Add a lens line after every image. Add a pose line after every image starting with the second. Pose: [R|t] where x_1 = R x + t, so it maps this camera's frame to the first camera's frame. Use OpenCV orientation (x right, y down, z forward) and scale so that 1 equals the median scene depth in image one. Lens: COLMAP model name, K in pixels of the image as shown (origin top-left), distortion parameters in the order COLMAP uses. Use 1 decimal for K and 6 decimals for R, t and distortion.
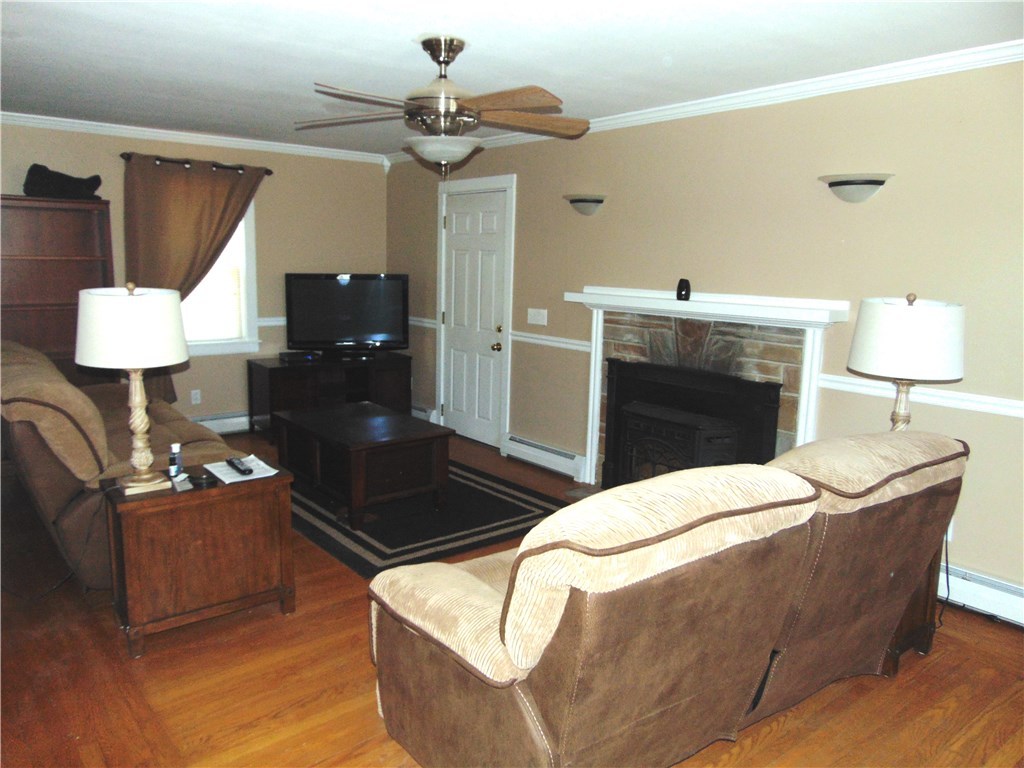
lens RADIAL K [[752.1, 0, 509.5], [0, 752.1, 385.2], [0, 0, 1]] dist [-0.005781, -0.001846]
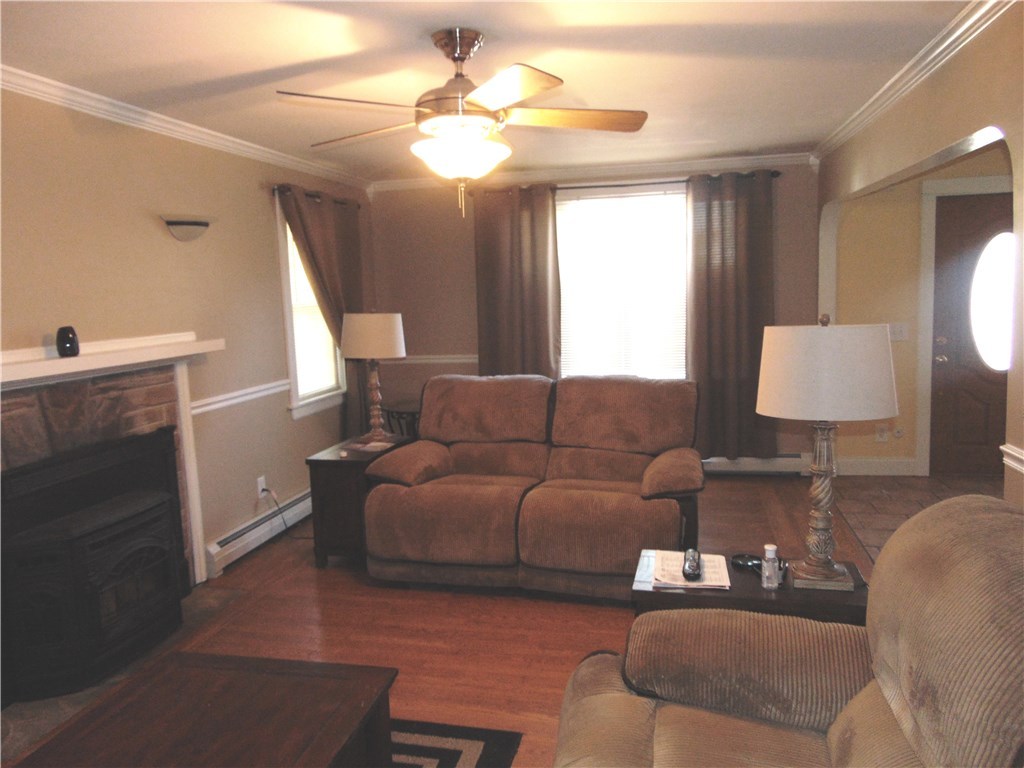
lens RADIAL K [[752.1, 0, 509.0], [0, 752.1, 380.5], [0, 0, 1]] dist [-0.005781, -0.001846]
pose [[-0.621350, -0.083686, 0.779051, -0.617345], [0.162419, 0.958927, 0.232549, -0.199595], [-0.766514, 0.271027, -0.582237, 1.163140]]
